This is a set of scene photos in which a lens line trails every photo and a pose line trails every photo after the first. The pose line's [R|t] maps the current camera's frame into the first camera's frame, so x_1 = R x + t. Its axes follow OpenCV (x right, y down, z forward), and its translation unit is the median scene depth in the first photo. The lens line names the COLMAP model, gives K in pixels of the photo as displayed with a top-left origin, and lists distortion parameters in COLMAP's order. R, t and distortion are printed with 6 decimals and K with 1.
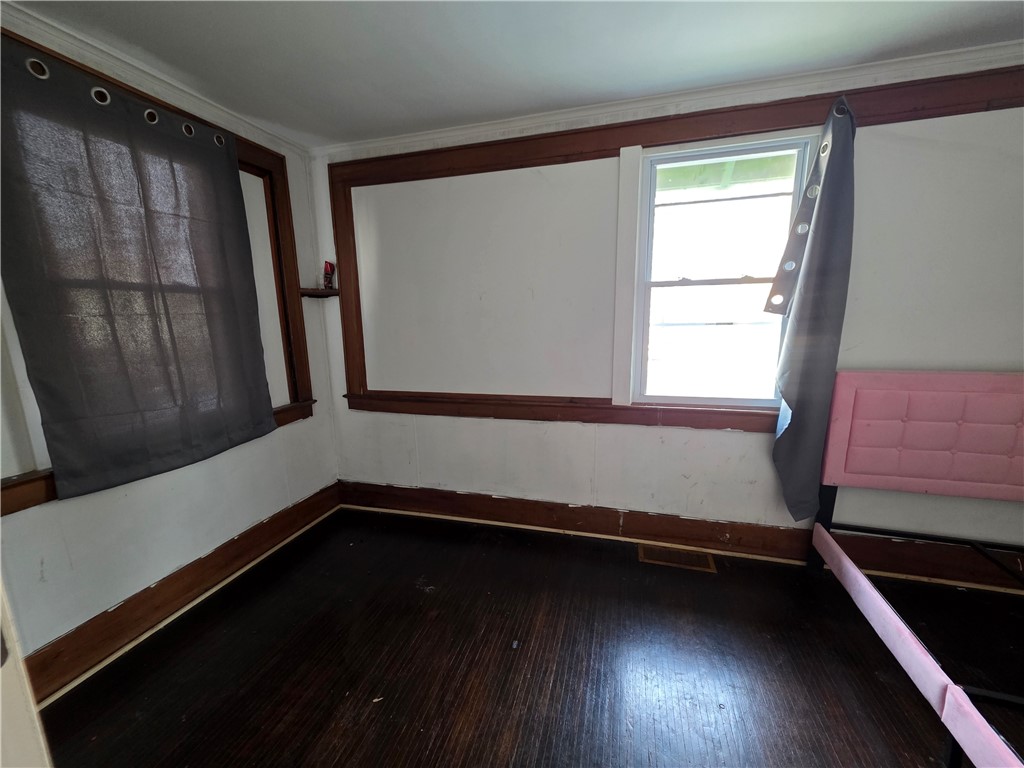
lens RADIAL K [[411.0, 0, 507.0], [0, 411.0, 394.3], [0, 0, 1]] dist [0.000818, 0.001054]
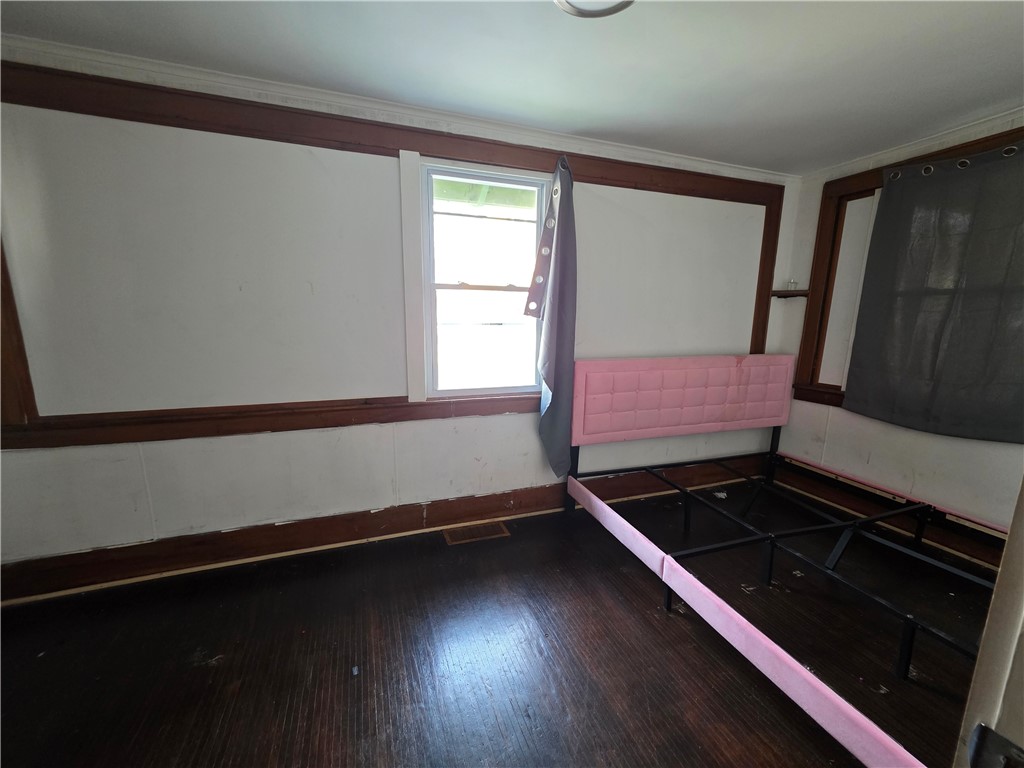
lens RADIAL K [[411.0, 0, 510.4], [0, 411.0, 393.8], [0, 0, 1]] dist [0.000818, 0.001054]
pose [[0.808929, -0.083592, 0.581934, -0.146923], [0.083551, 0.996139, 0.026949, -0.001947], [-0.581940, 0.026821, 0.812790, 0.030120]]
